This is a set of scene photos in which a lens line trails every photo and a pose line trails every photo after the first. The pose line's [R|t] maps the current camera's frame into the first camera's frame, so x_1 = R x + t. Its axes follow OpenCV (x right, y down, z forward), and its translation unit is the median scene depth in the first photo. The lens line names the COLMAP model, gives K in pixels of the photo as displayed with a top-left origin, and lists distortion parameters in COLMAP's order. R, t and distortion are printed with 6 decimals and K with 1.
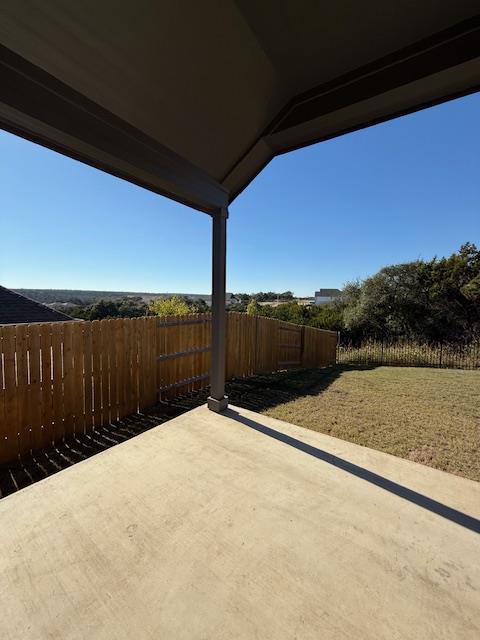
lens RADIAL K [[256.2, 0, 238.5], [0, 256.2, 319.4], [0, 0, 1]] dist [0.003875, -0.000324]
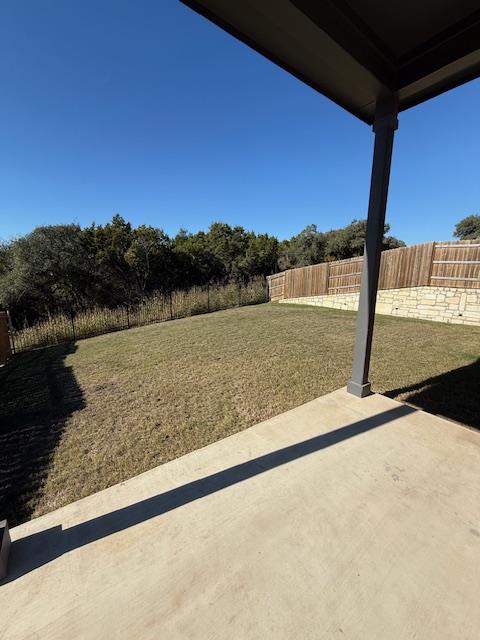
lens RADIAL K [[256.2, 0, 239.2], [0, 256.2, 317.8], [0, 0, 1]] dist [0.003875, -0.000324]
pose [[0.340743, -0.184404, 0.921895, -0.047478], [0.069077, 0.982836, 0.171062, -0.009759], [-0.937615, 0.005393, 0.347632, 0.110026]]
